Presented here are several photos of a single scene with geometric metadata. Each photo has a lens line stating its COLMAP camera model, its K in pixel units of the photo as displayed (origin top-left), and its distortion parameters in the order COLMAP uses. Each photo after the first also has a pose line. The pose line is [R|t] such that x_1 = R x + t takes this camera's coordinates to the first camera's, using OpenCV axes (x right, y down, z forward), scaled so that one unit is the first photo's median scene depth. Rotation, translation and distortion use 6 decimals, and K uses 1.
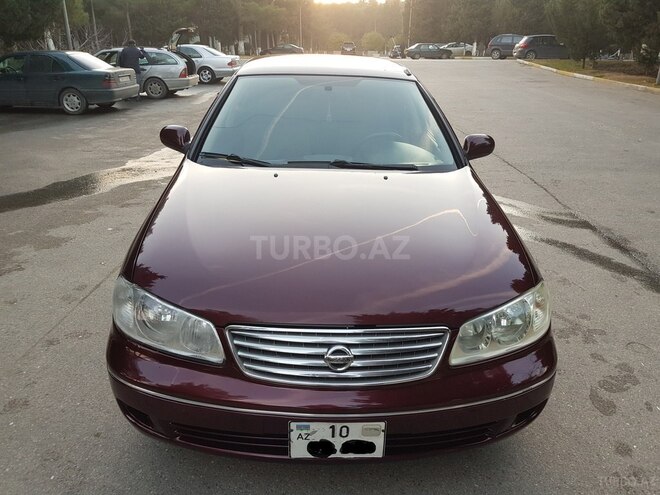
lens RADIAL K [[509.0, 0, 332.2], [0, 509.0, 243.4], [0, 0, 1]] dist [0.047110, -0.069535]
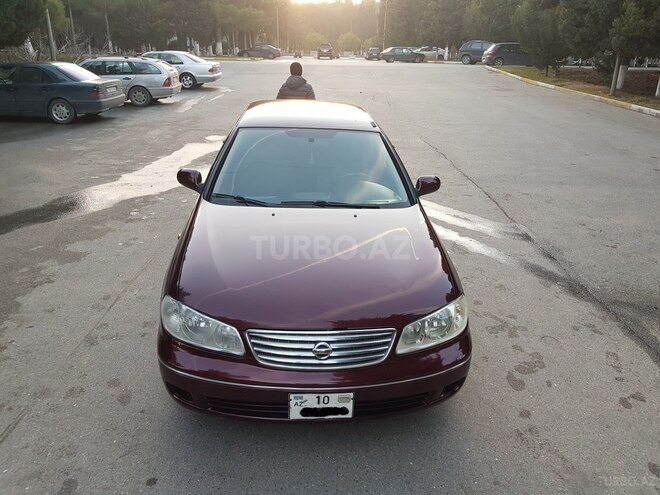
lens RADIAL K [[509.0, 0, 336.2], [0, 509.0, 228.9], [0, 0, 1]] dist [0.047110, -0.069535]
pose [[0.998633, -0.003927, 0.052116, -0.005675], [0.005005, 0.999776, -0.020572, -0.025023], [-0.052023, 0.020805, 0.998429, -0.125468]]
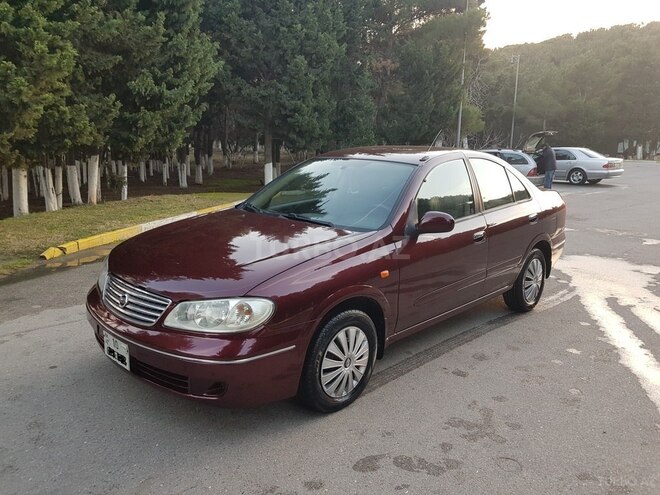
lens RADIAL K [[509.0, 0, 324.8], [0, 509.0, 236.7], [0, 0, 1]] dist [0.047110, -0.069535]
pose [[0.693867, 0.123256, -0.709476, 0.419766], [-0.263198, 0.960484, -0.090544, -0.001017], [0.670280, 0.249558, 0.698889, 0.046604]]
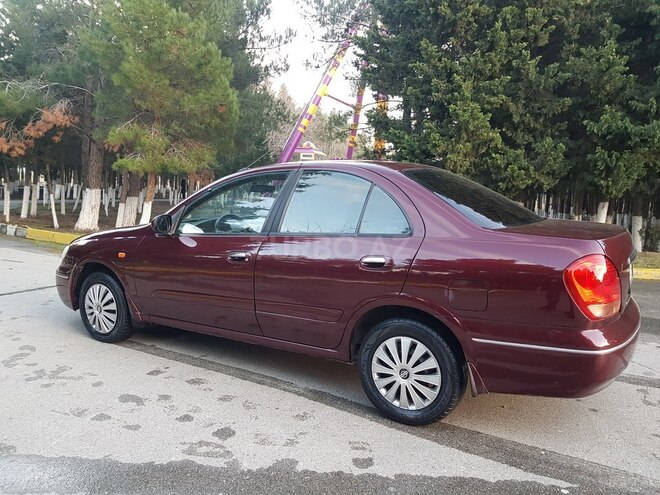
lens RADIAL K [[509.0, 0, 327.5], [0, 509.0, 253.0], [0, 0, 1]] dist [0.047110, -0.069535]
pose [[-0.549277, 0.071880, -0.832543, 0.503134], [-0.325116, 0.899414, 0.292152, -0.283423], [0.769801, 0.431146, -0.470659, 0.887768]]
